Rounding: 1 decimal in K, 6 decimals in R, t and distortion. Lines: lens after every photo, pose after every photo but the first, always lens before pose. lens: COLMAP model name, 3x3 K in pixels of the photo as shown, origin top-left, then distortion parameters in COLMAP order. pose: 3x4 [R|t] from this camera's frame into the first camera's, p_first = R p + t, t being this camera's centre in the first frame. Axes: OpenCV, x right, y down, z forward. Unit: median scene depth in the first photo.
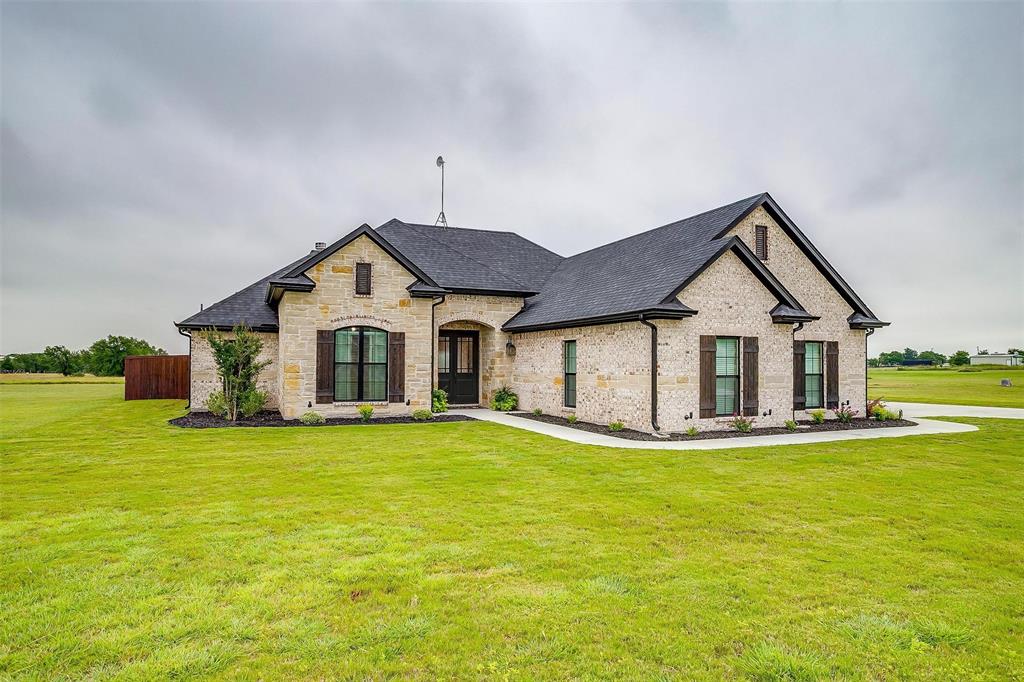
lens RADIAL K [[631.0, 0, 512.0], [0, 631.0, 341.0], [0, 0, 1]] dist [-0.002144, -0.000234]
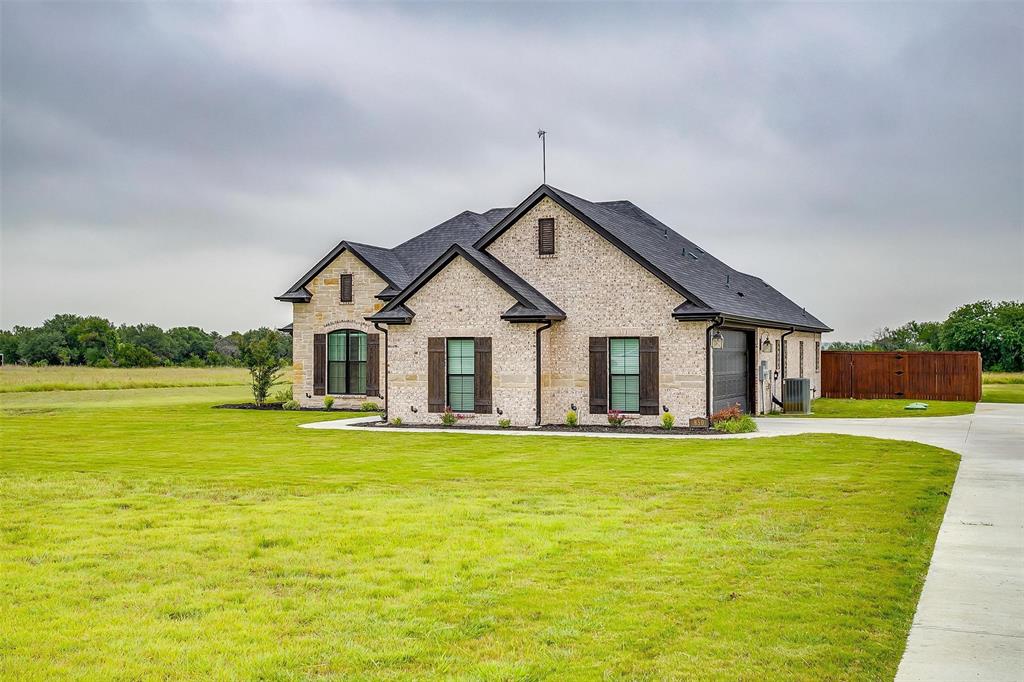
lens RADIAL K [[1149.4, 0, 512.0], [0, 1149.4, 341.0], [0, 0, 1]] dist [0.003010, 0.000379]
pose [[0.689353, -0.012176, -0.724323, 1.533473], [0.029191, 0.999514, 0.010980, -0.017066], [0.723837, -0.028713, 0.689373, -0.232833]]
